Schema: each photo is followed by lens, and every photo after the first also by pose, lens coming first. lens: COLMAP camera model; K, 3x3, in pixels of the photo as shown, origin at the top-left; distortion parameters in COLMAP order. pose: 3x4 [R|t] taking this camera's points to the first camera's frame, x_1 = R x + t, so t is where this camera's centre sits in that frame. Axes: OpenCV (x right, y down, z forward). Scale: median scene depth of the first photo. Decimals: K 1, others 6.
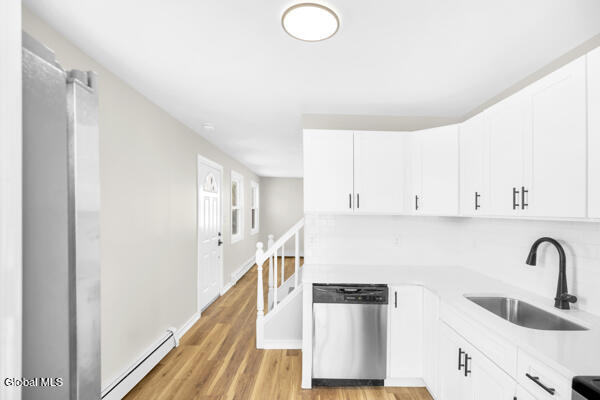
lens RADIAL K [[282.5, 0, 299.2], [0, 282.5, 209.3], [0, 0, 1]] dist [-0.000228, 0.000041]
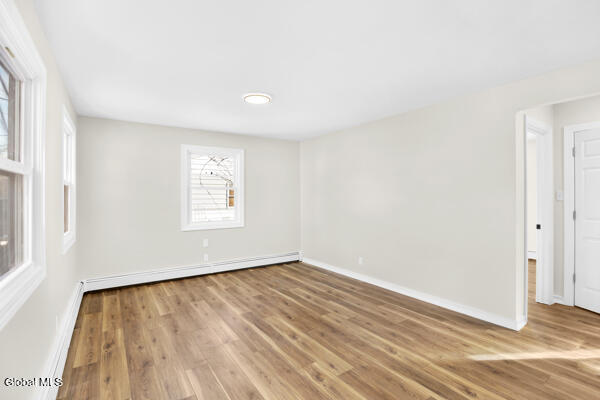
lens RADIAL K [[287.8, 0, 303.5], [0, 287.8, 195.8], [0, 0, 1]] dist [-0.013052, 0.000115]
pose [[0.813211, -0.025815, 0.581397, -0.413123], [0.023493, 0.999658, 0.011526, 0.063676], [-0.581495, 0.004285, 0.813539, 1.642173]]
